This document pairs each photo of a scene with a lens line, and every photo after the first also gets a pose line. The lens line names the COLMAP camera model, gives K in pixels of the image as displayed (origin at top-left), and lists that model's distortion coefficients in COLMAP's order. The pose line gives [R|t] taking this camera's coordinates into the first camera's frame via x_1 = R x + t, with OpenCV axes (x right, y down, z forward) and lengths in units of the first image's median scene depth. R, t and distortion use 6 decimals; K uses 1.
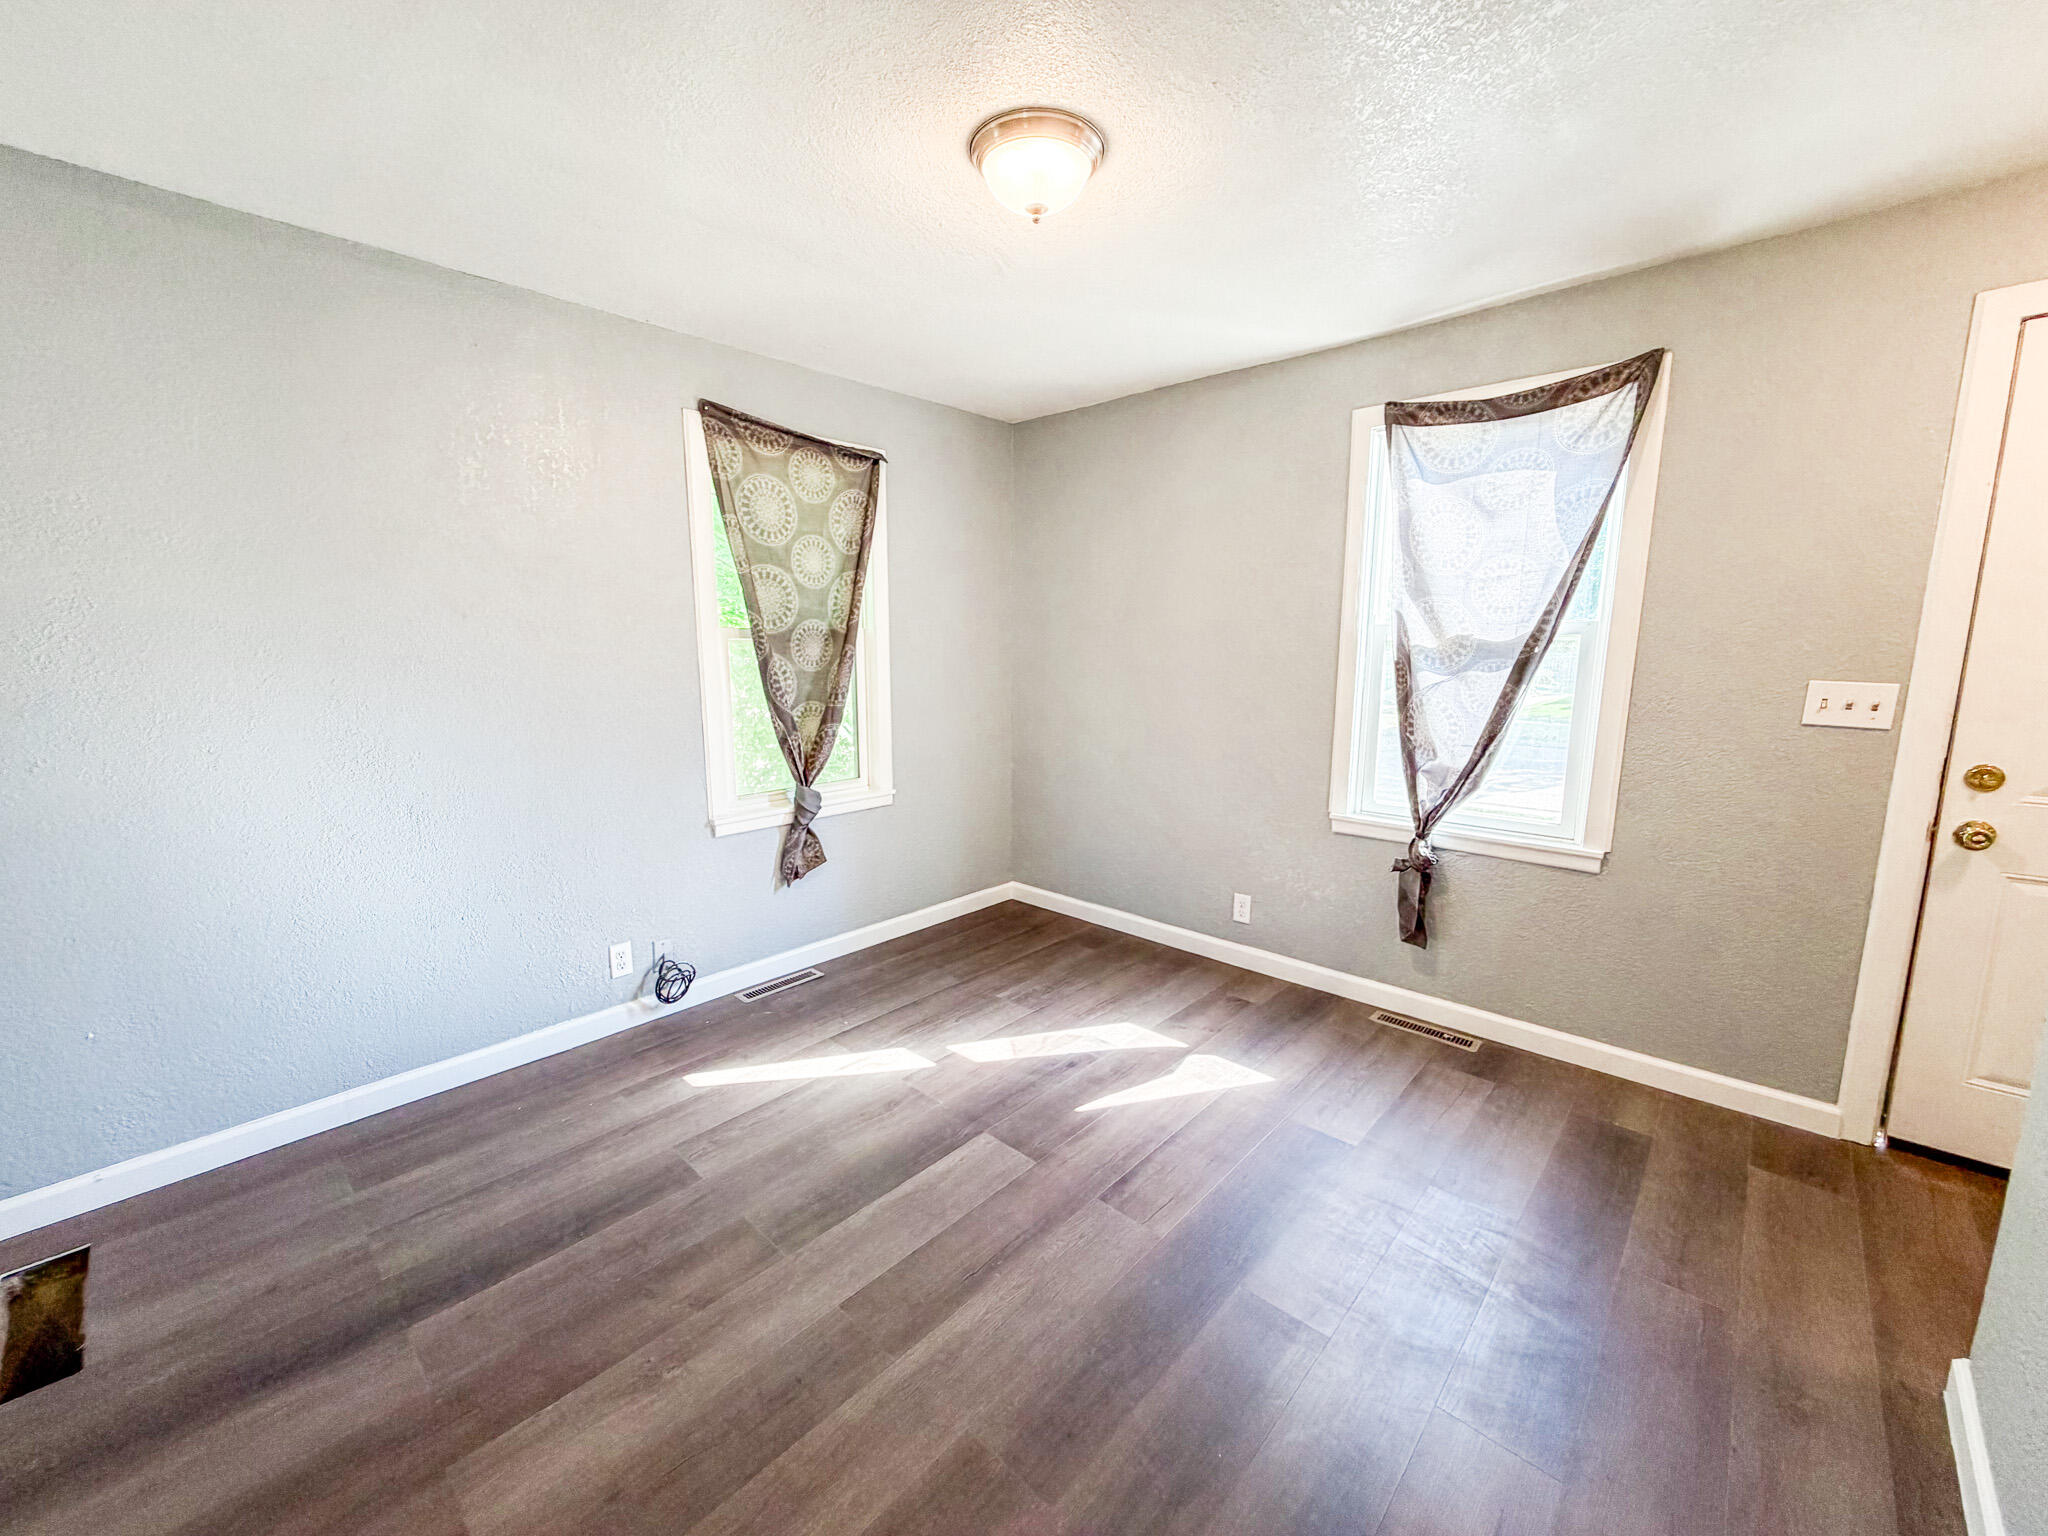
lens RADIAL K [[813.6, 0, 1018.8], [0, 813.6, 775.6], [0, 0, 1]] dist [0.001159, 0.000290]
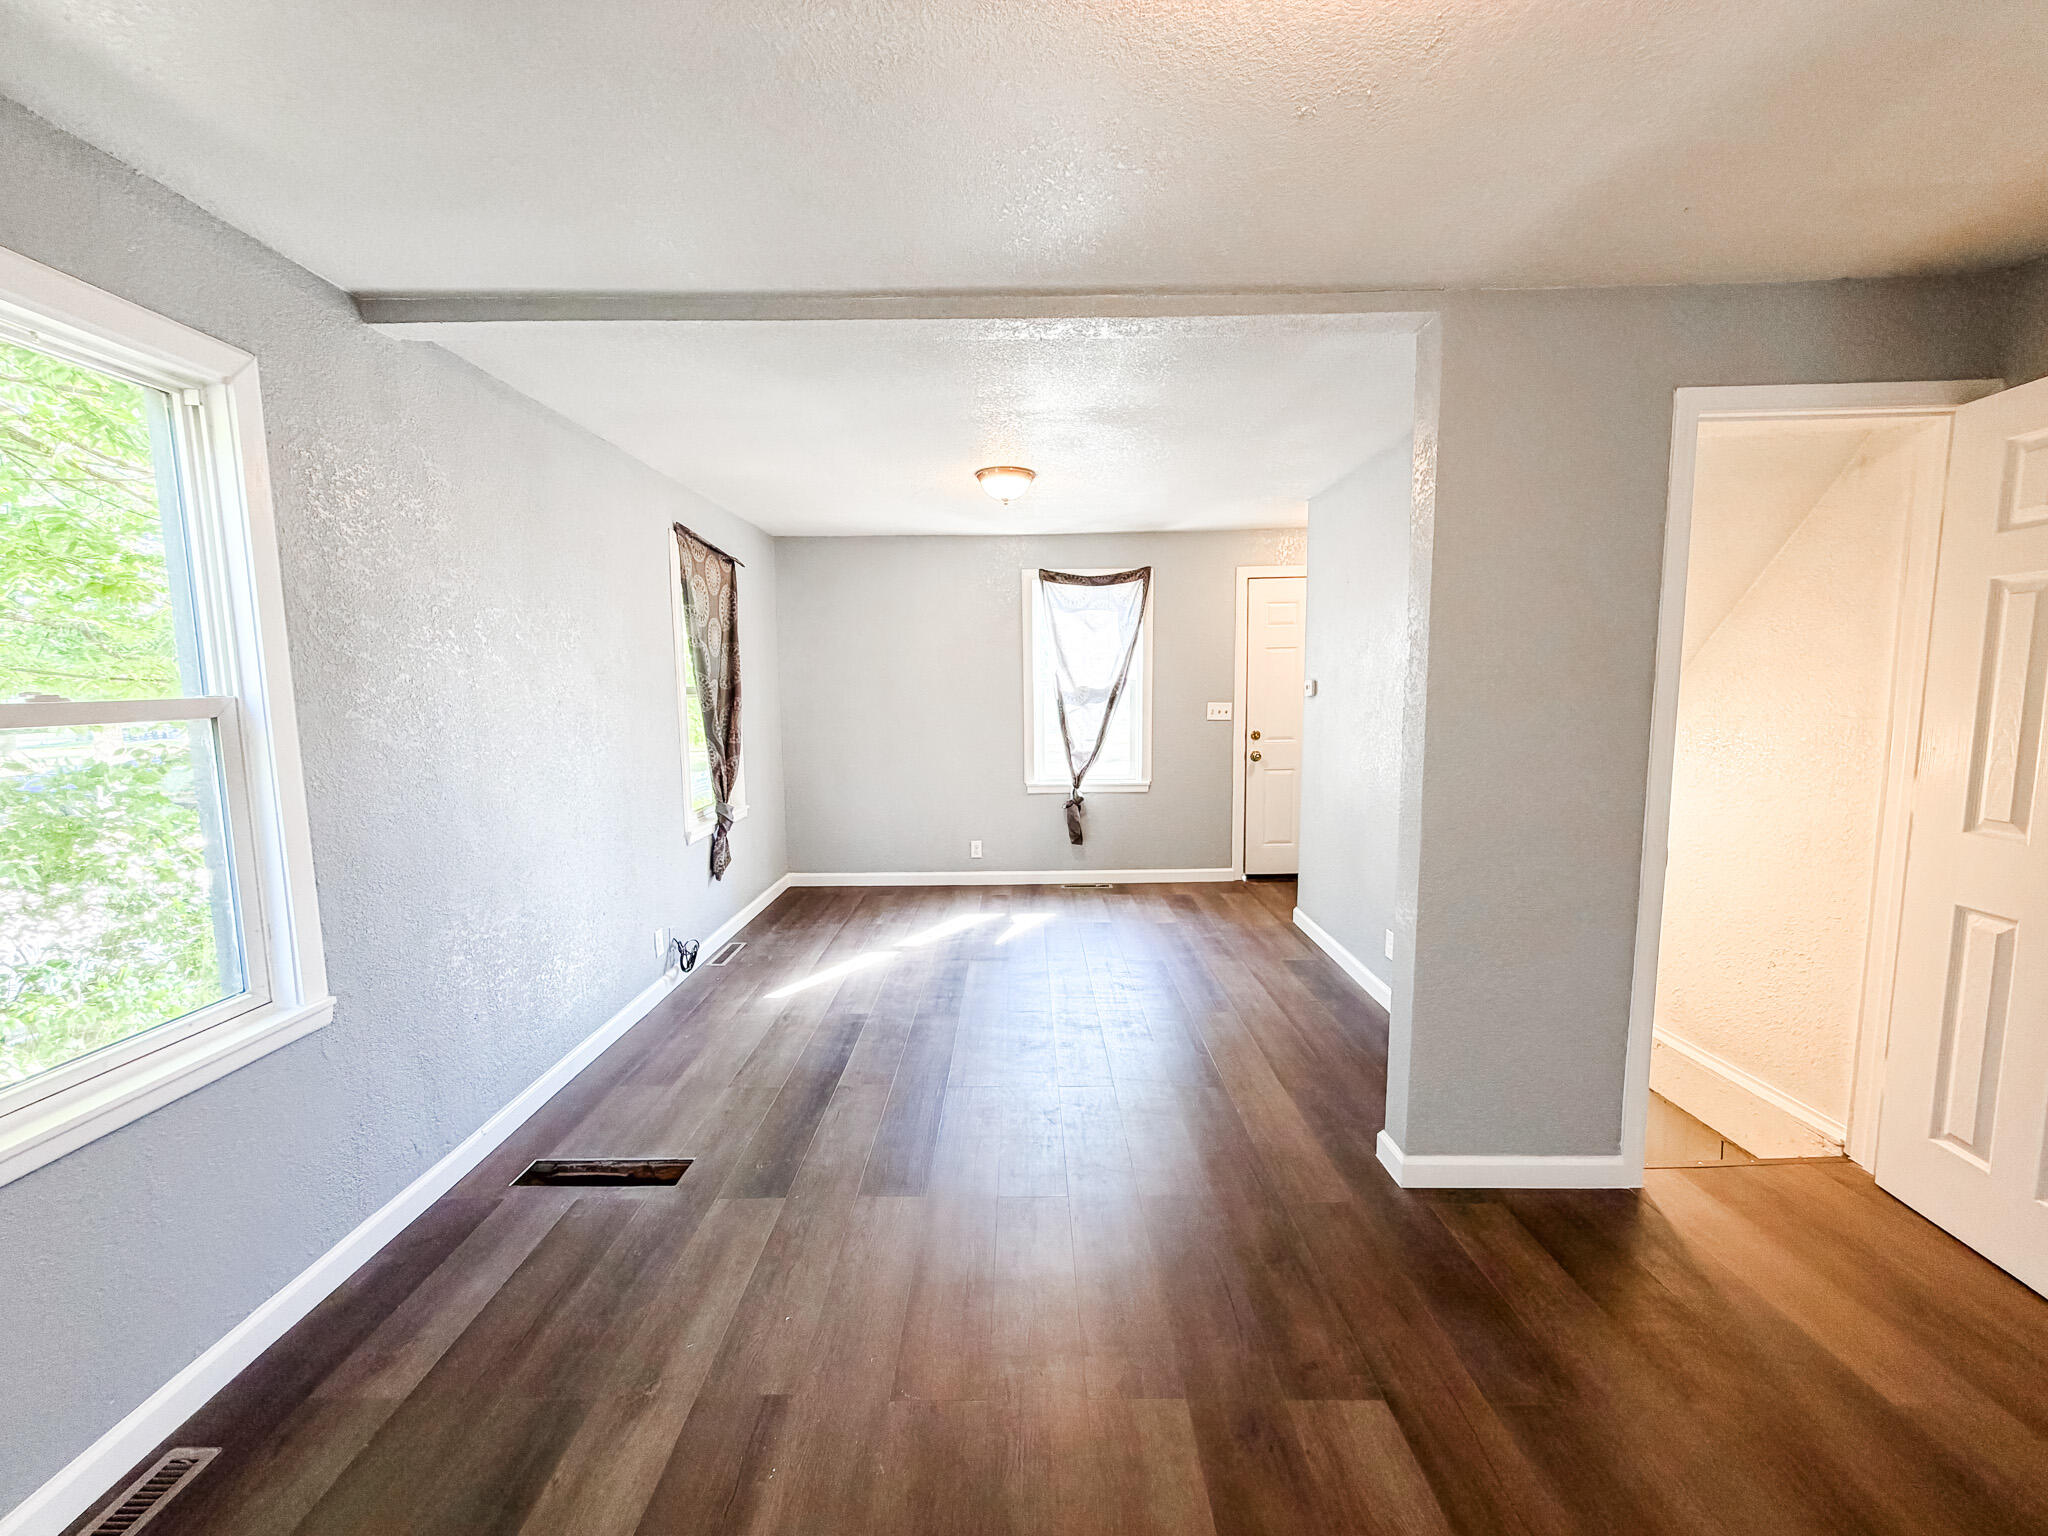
lens RADIAL K [[813.6, 0, 1019.1], [0, 813.6, 772.3], [0, 0, 1]] dist [0.001159, 0.000290]
pose [[0.735167, -0.083900, 0.672674, -0.914705], [0.121586, 0.992539, -0.009086, 0.038951], [-0.666893, 0.088467, 0.739883, -0.361680]]
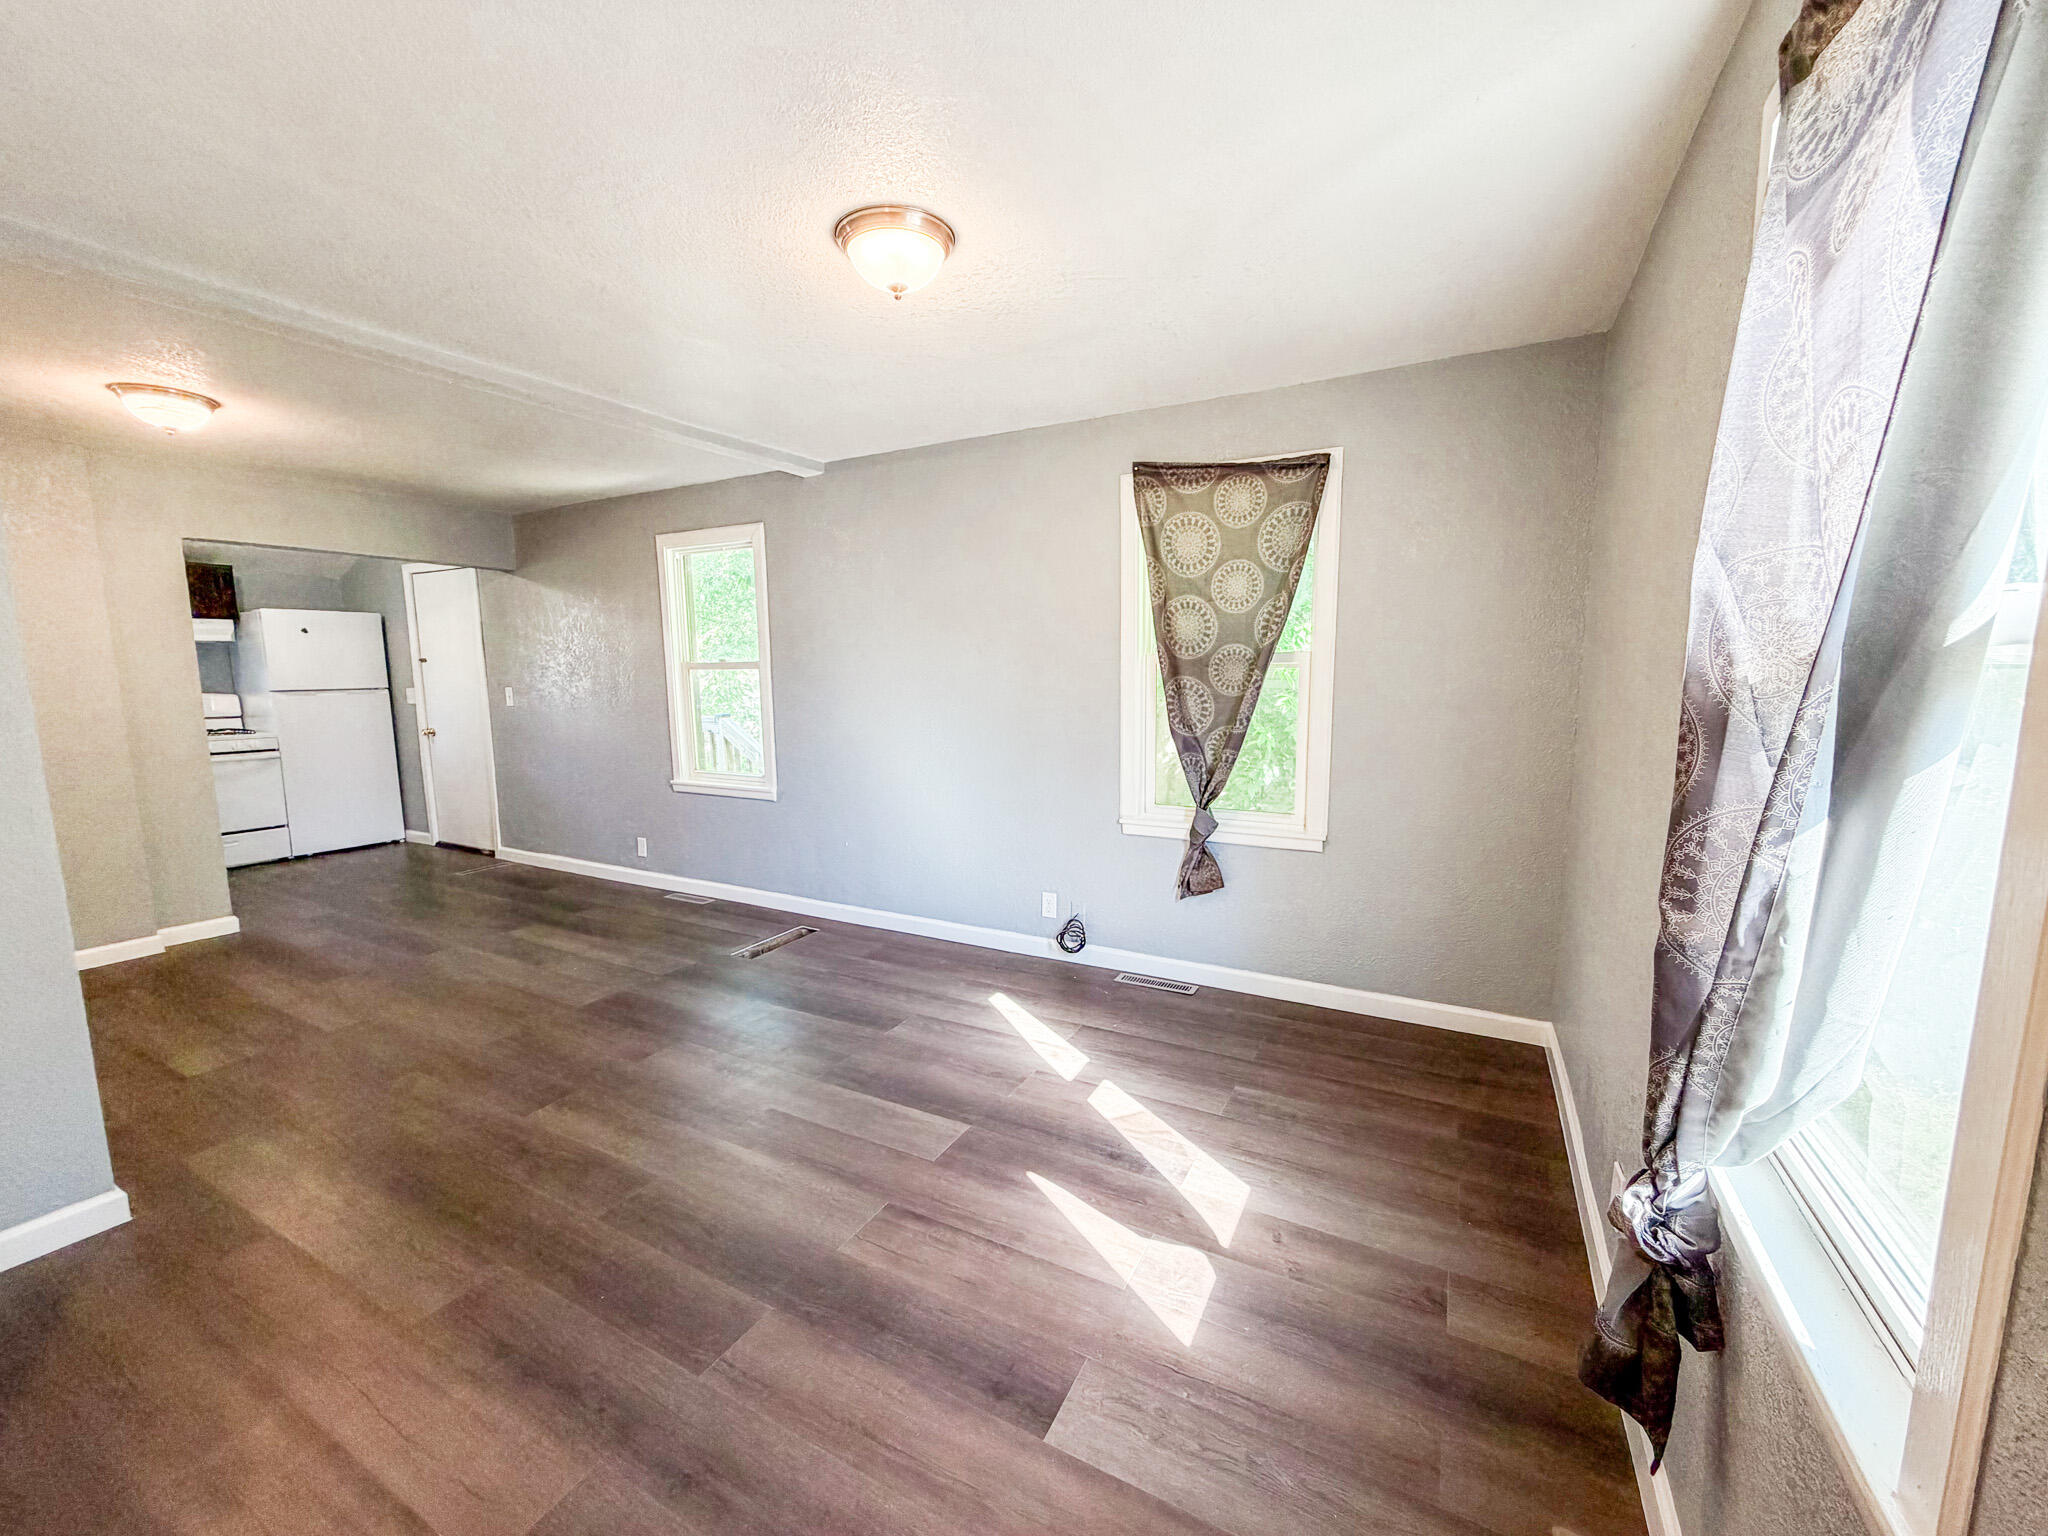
lens RADIAL K [[813.6, 0, 1020.2], [0, 813.6, 777.4], [0, 0, 1]] dist [0.001159, 0.000290]
pose [[0.246633, 0.129642, -0.960398, 0.749056], [-0.150241, 0.984145, 0.094266, -0.097831], [0.957392, 0.121042, 0.262200, 0.576983]]
